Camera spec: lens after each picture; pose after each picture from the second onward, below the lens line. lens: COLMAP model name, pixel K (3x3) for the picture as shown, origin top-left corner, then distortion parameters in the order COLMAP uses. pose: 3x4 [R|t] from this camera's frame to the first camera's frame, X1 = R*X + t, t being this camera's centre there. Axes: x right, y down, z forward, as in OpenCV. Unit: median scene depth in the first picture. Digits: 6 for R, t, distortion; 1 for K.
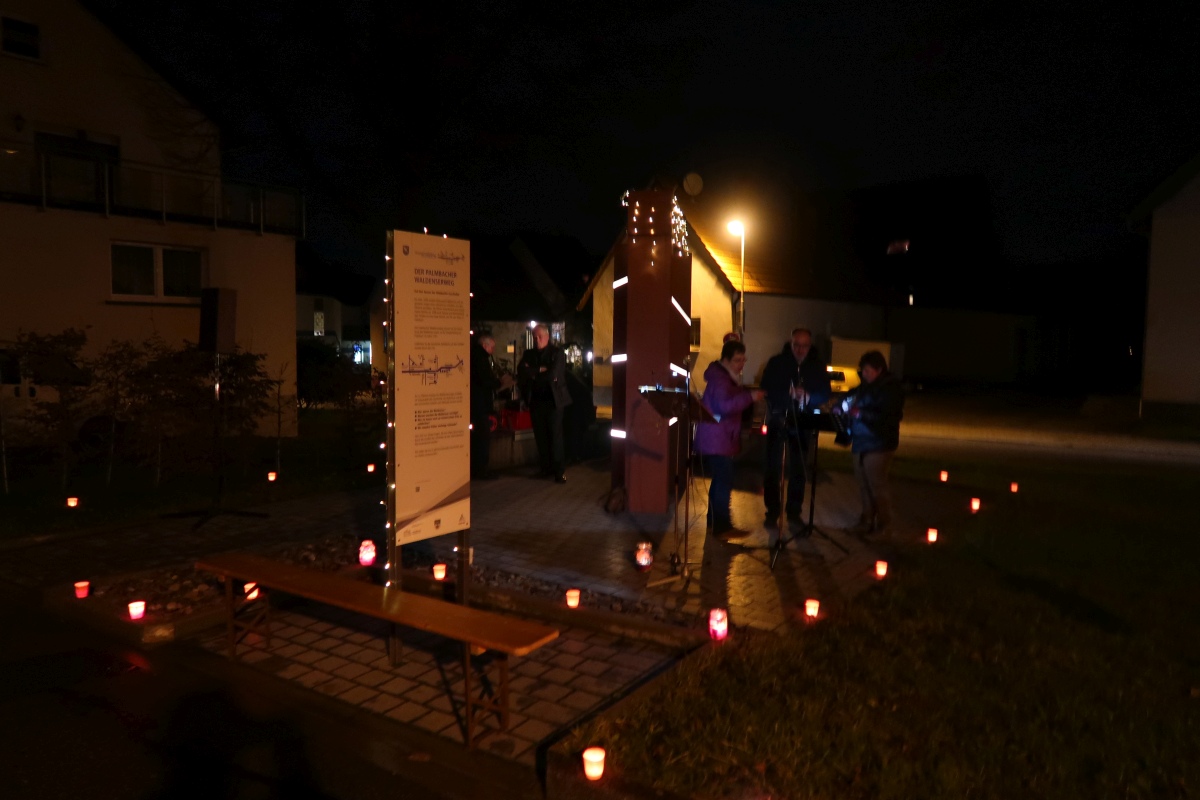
lens RADIAL K [[826.8, 0, 598.9], [0, 826.8, 392.4], [0, 0, 1]] dist [-0.027153, 0.005662]
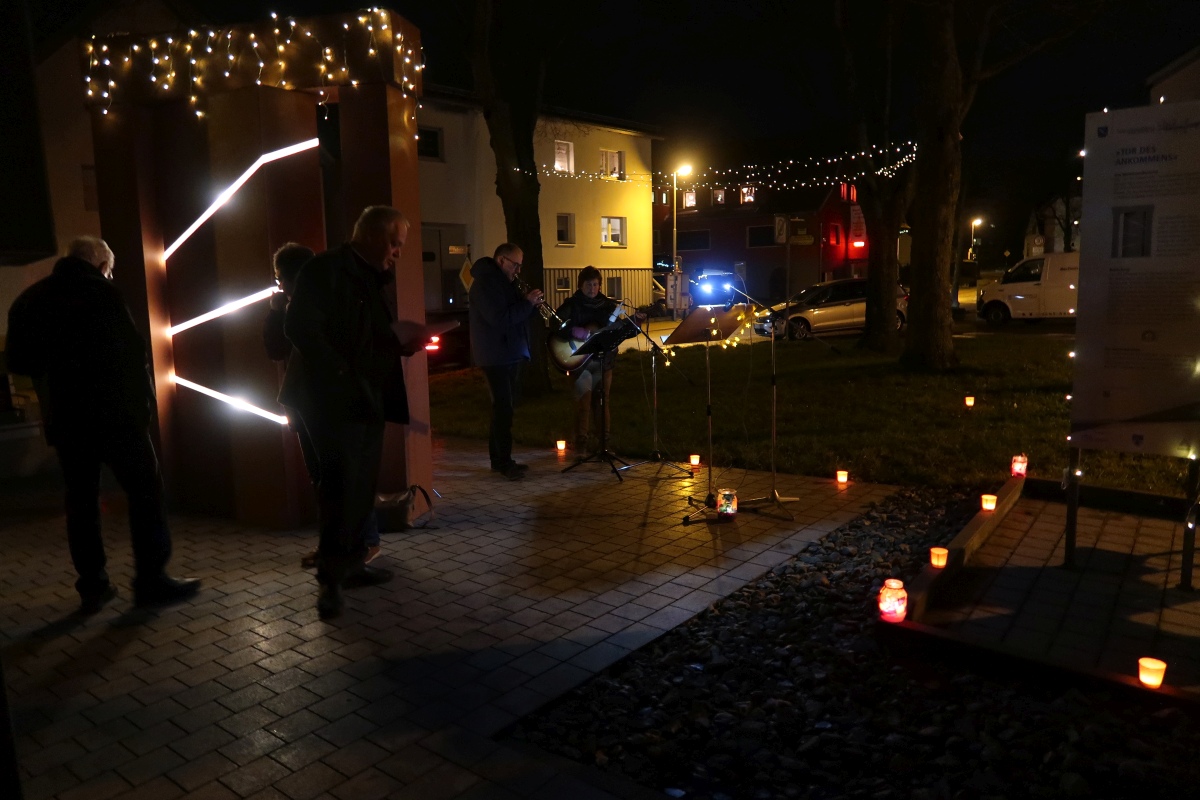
lens RADIAL K [[826.8, 0, 598.9], [0, 826.8, 392.4], [0, 0, 1]] dist [-0.027153, 0.005662]
pose [[-0.095324, 0.120096, -0.988175, 0.744529], [-0.050182, 0.990854, 0.125263, 0.030236], [0.994181, 0.061529, -0.088425, 0.525221]]
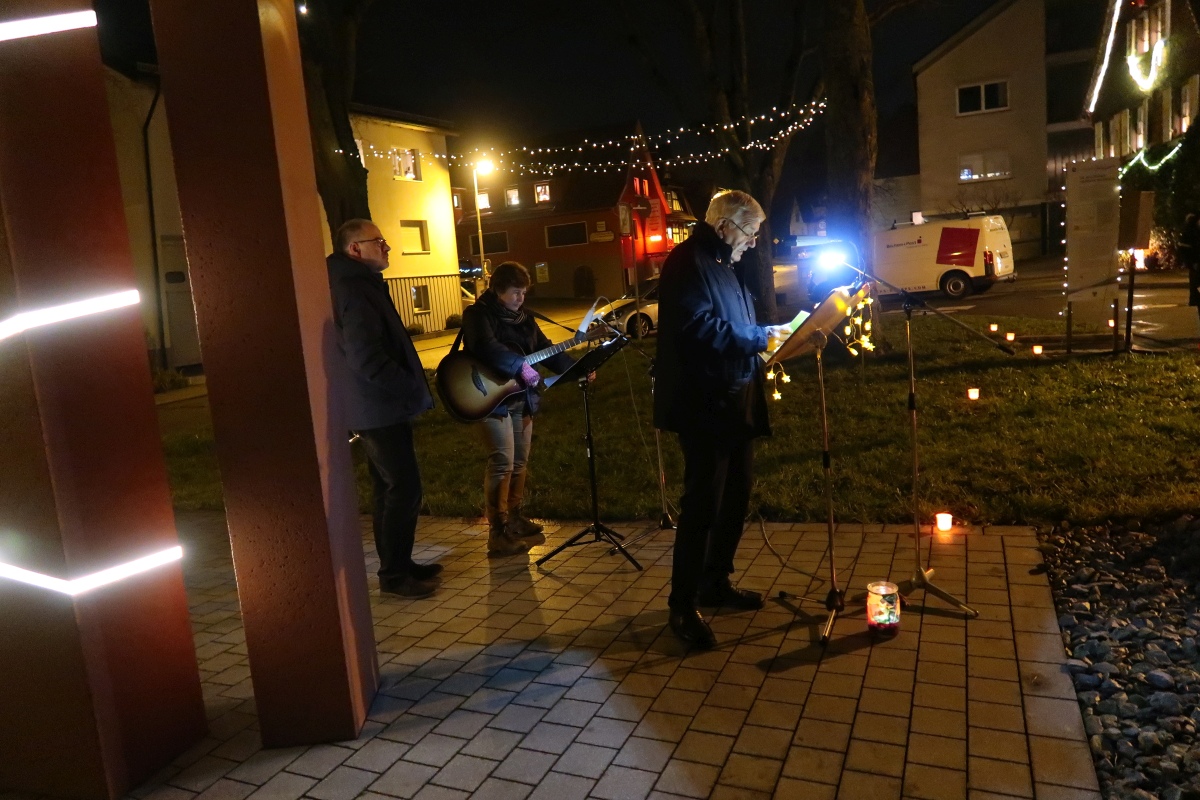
lens RADIAL K [[824.5, 0, 597.3], [0, 824.5, 398.0], [0, 0, 1]] dist [-0.022876, 0.002095]
pose [[0.161411, 0.117074, -0.979918, 0.202144], [0.017892, 0.992428, 0.121516, 0.047975], [0.986725, -0.037147, 0.158094, 0.235244]]
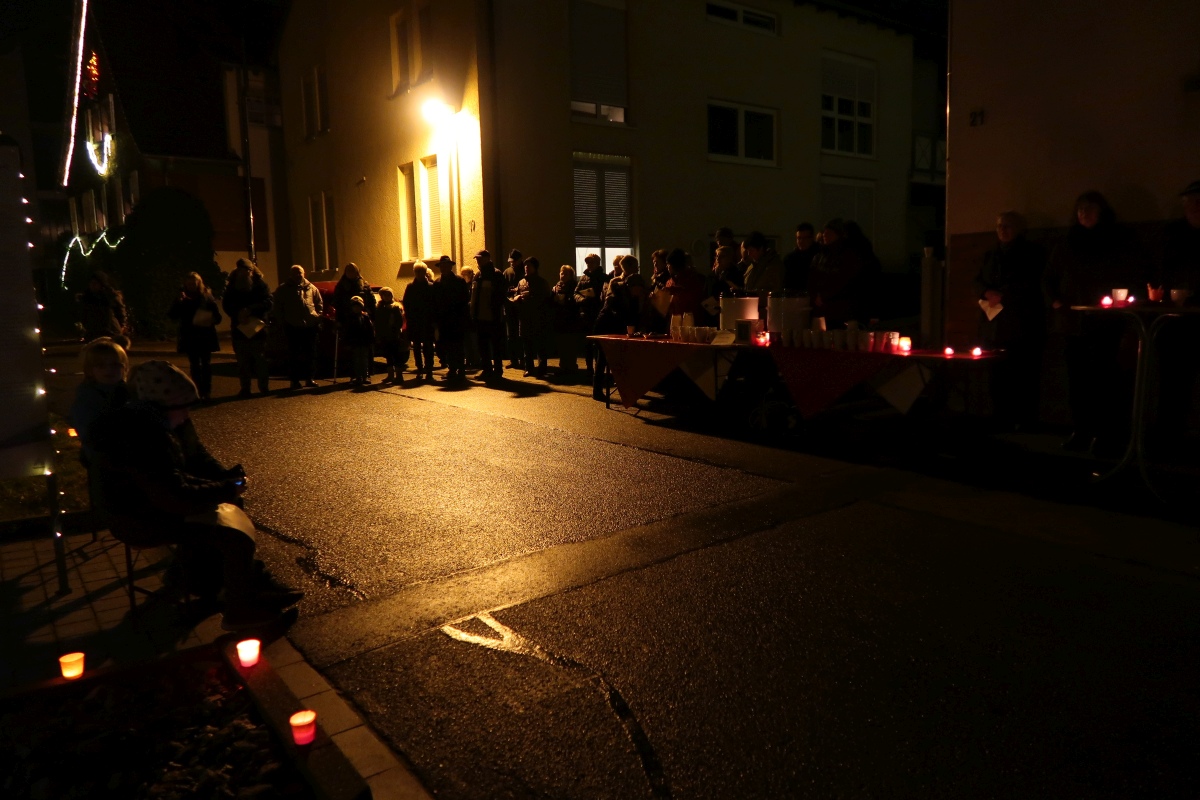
lens RADIAL K [[824.5, 0, 597.3], [0, 824.5, 398.0], [0, 0, 1]] dist [-0.022876, 0.002095]
pose [[0.931766, 0.010691, -0.362903, 0.773979], [0.012358, 0.998053, 0.061132, 0.037912], [0.362850, -0.061446, 0.929820, 0.435220]]
